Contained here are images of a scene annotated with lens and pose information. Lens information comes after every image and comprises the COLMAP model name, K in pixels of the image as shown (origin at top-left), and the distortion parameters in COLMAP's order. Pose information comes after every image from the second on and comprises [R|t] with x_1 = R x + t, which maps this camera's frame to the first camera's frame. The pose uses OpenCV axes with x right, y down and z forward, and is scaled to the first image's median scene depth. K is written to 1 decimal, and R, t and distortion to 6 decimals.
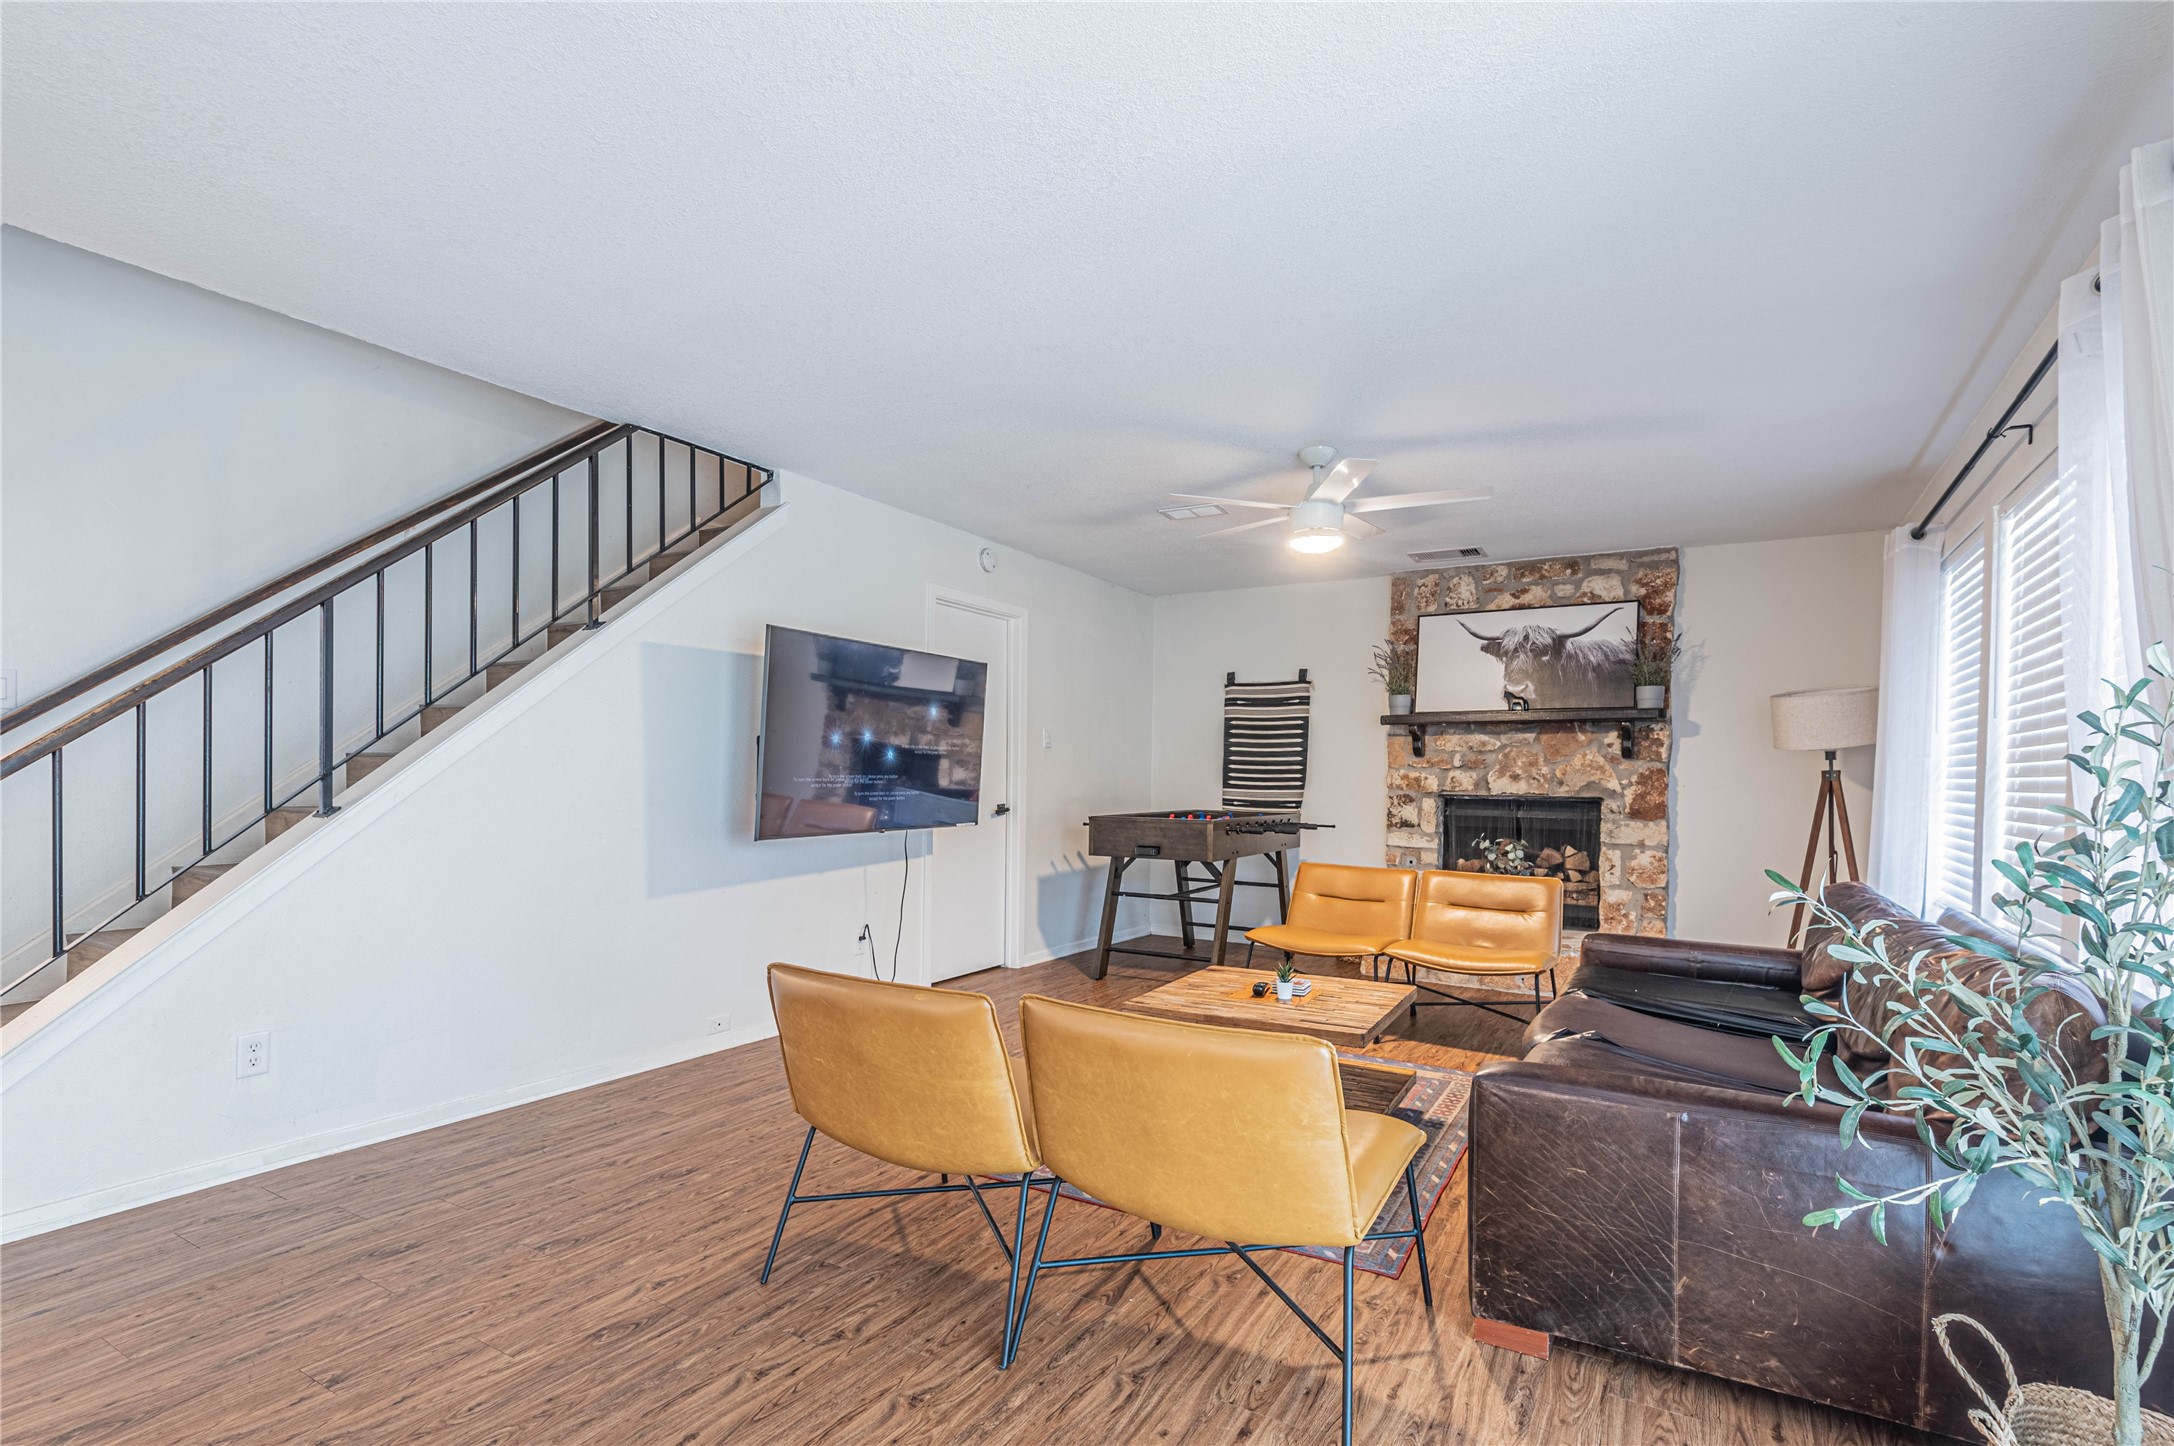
lens RADIAL K [[1033.4, 0, 1094.1], [0, 1033.4, 780.8], [0, 0, 1]] dist [0.032992, -0.000146]
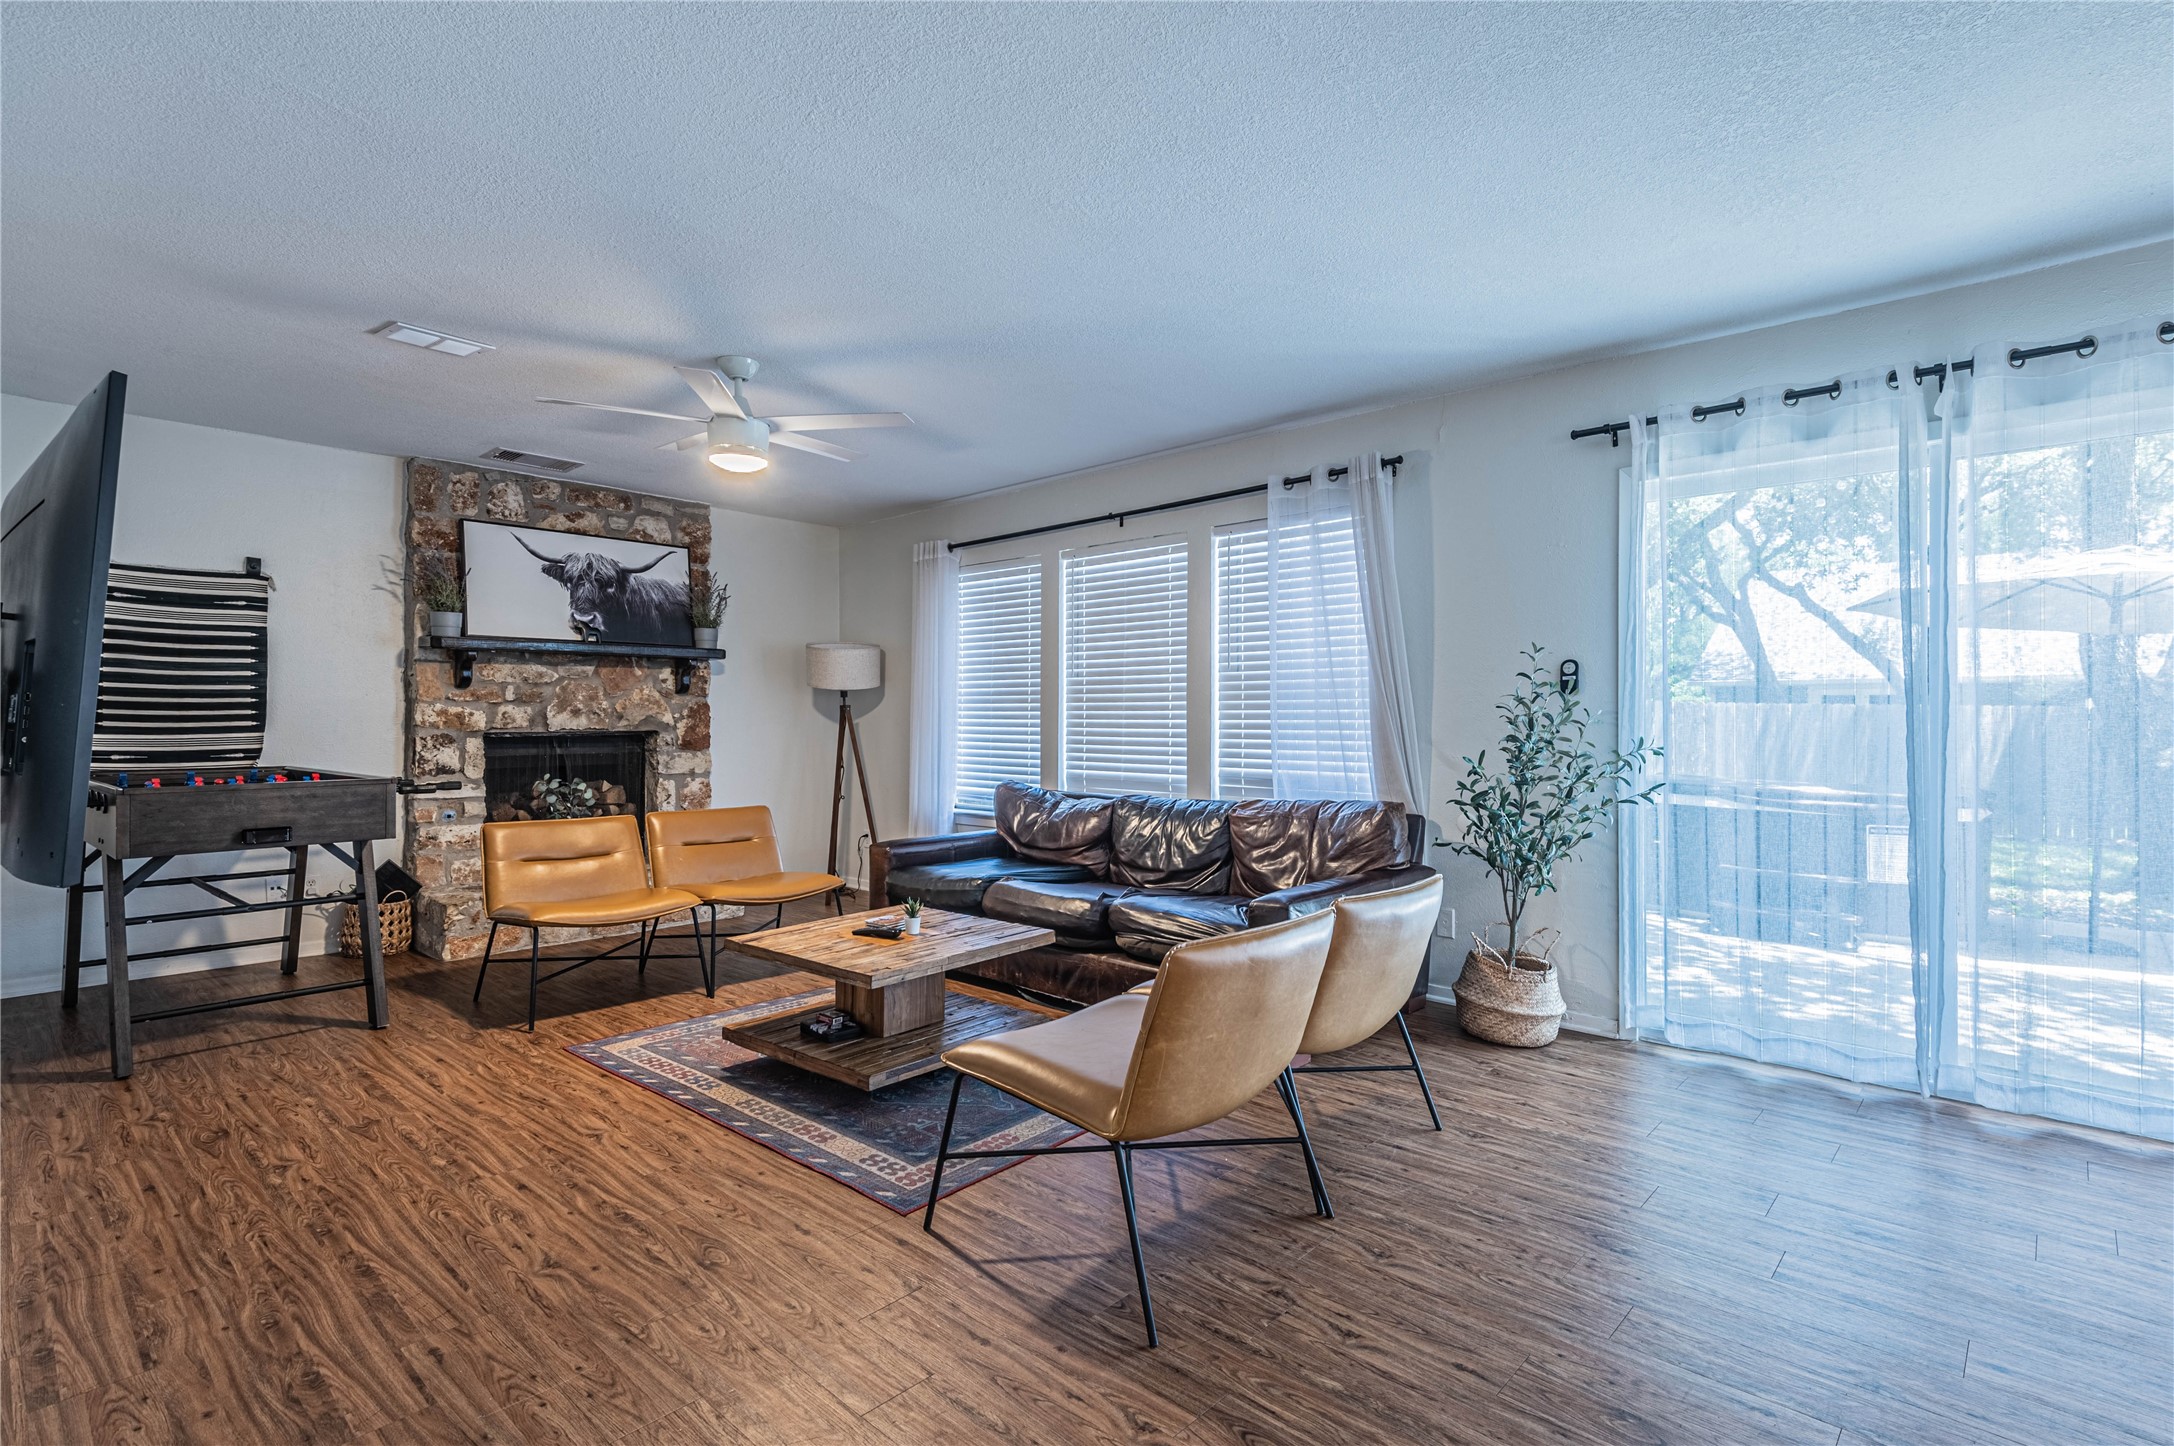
lens RADIAL K [[1046.3, 0, 1112.5], [0, 1046.3, 714.6], [0, 0, 1]] dist [0.031771, -0.000460]
pose [[0.191041, -0.012088, 0.981508, -0.457136], [0.005826, 0.999921, 0.011181, -0.009231], [-0.981565, 0.003582, 0.191096, 0.353327]]
